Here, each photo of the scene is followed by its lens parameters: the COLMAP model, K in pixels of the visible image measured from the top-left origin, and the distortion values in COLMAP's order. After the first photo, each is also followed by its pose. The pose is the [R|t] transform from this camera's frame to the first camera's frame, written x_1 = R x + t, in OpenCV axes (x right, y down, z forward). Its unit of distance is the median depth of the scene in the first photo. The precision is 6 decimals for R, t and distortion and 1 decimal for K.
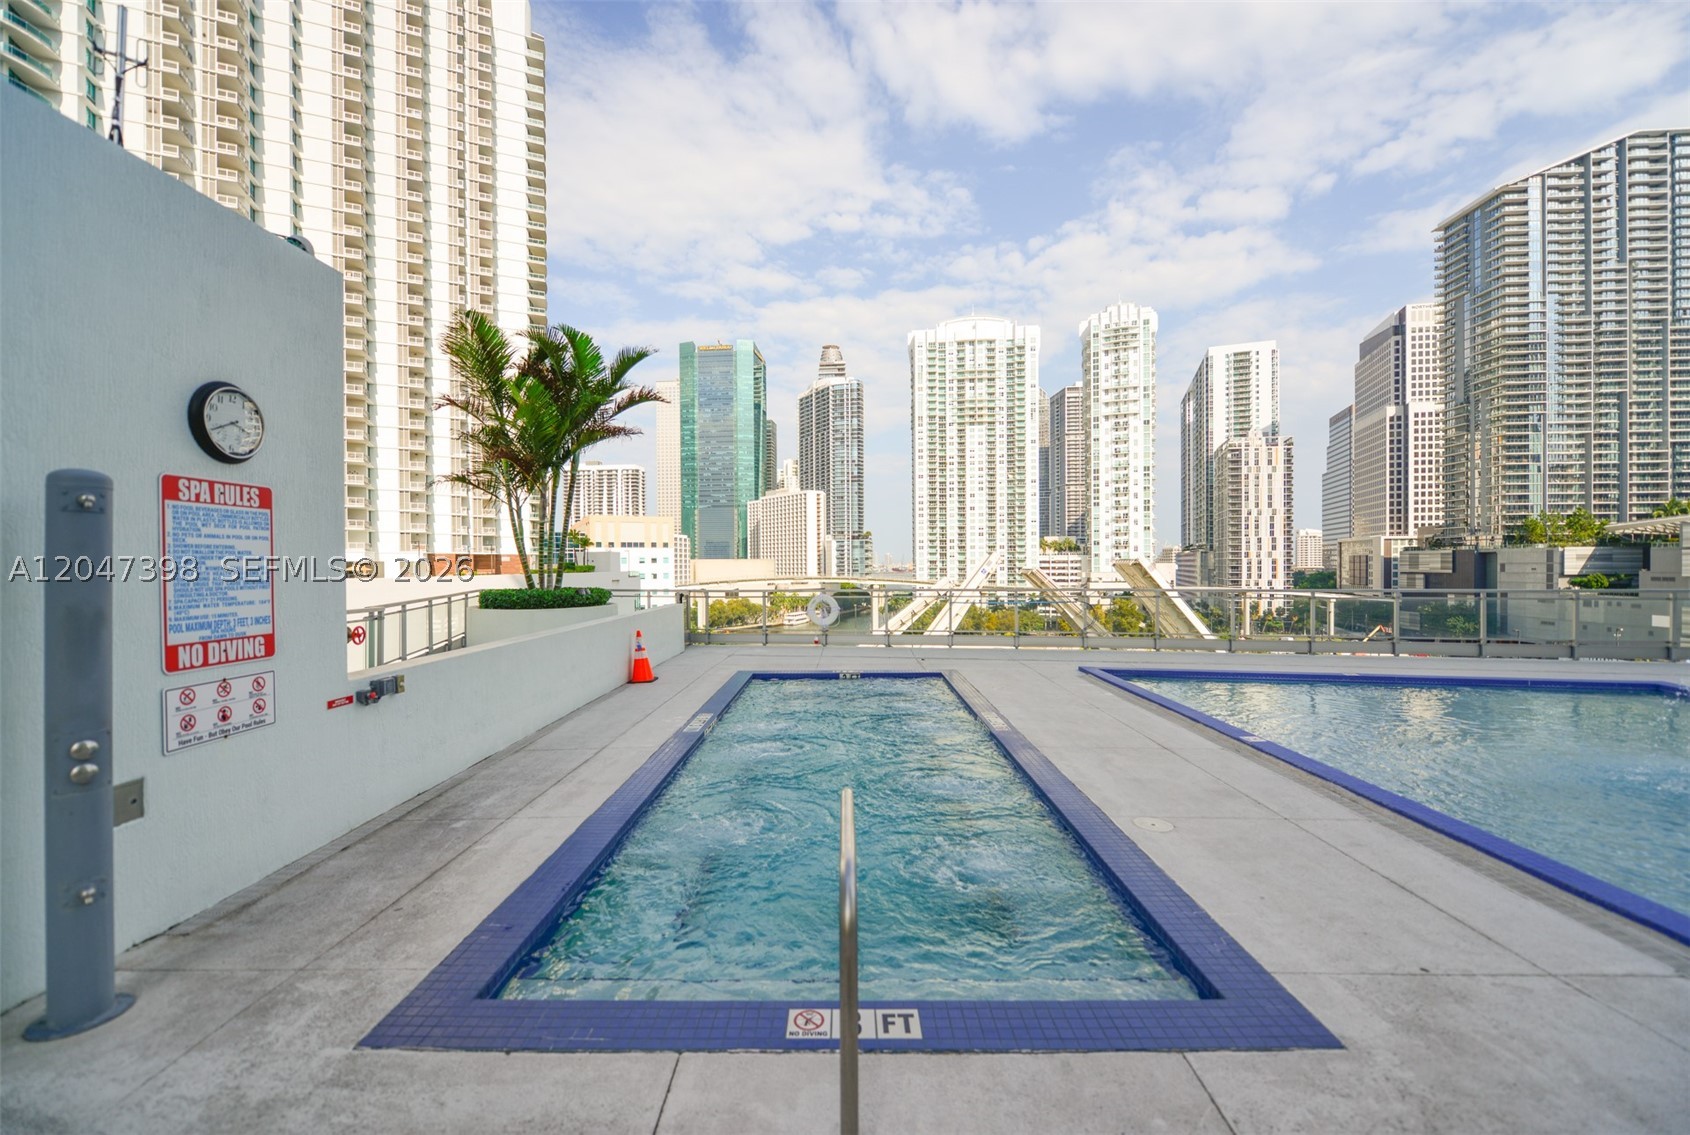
lens RADIAL K [[692.2, 0, 836.7], [0, 692.2, 562.5], [0, 0, 1]] dist [0.009760, -0.002775]
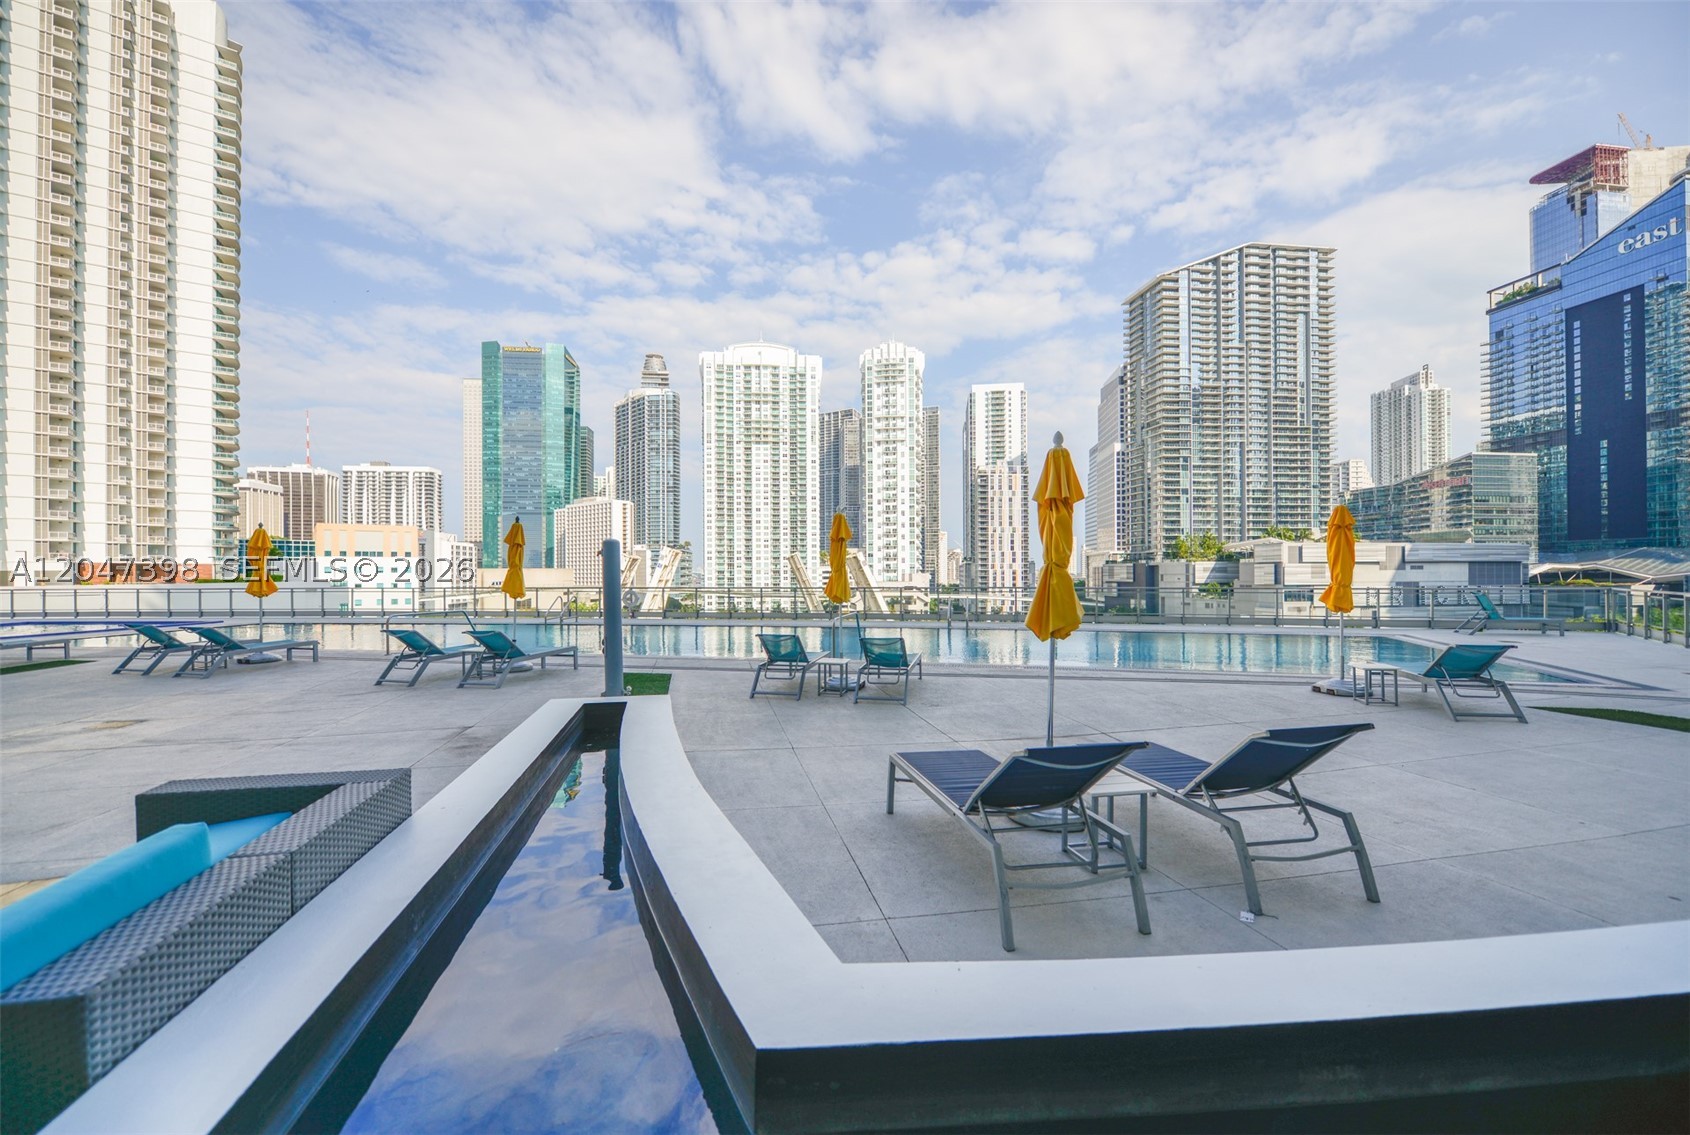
lens RADIAL K [[692.2, 0, 842.5], [0, 692.2, 565.2], [0, 0, 1]] dist [0.009760, -0.002775]
pose [[0.975379, 0.004584, 0.220487, 0.091413], [-0.002298, 0.999941, -0.010623, -0.000267], [-0.220522, 0.009854, 0.975332, -0.072105]]
